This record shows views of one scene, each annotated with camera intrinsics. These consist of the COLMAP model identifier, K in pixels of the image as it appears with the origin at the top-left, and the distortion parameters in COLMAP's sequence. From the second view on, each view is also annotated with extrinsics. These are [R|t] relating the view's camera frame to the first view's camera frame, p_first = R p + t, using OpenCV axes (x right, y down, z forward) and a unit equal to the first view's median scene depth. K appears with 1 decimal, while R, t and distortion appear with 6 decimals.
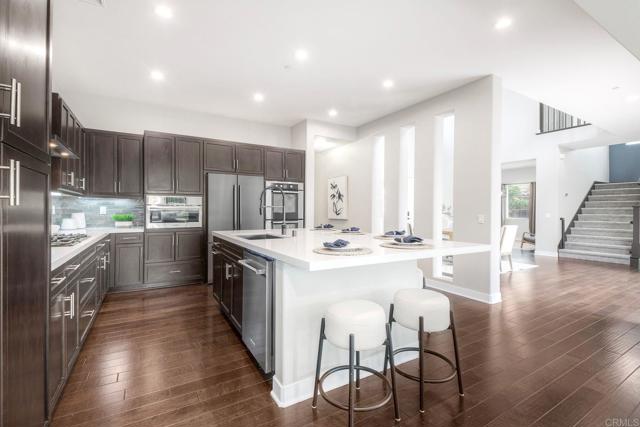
lens RADIAL K [[287.6, 0, 319.6], [0, 287.6, 212.3], [0, 0, 1]] dist [0.005792, -0.000919]
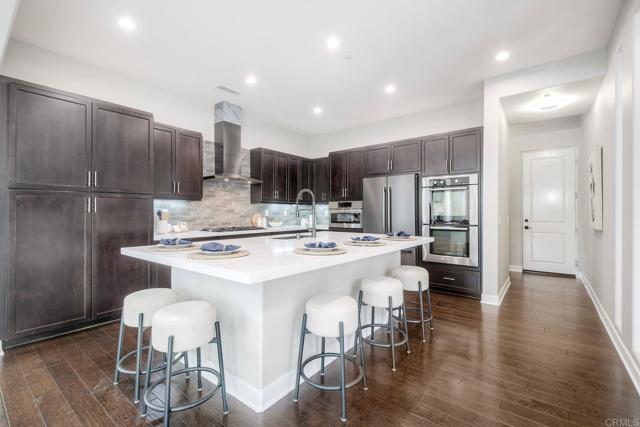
lens RADIAL K [[287.6, 0, 319.9], [0, 287.6, 212.1], [0, 0, 1]] dist [0.005792, -0.000919]
pose [[0.352122, -0.000195, -0.935954, 0.484318], [0.001421, 0.999999, 0.000327, -0.010403], [0.935953, -0.001445, 0.352122, 0.423402]]
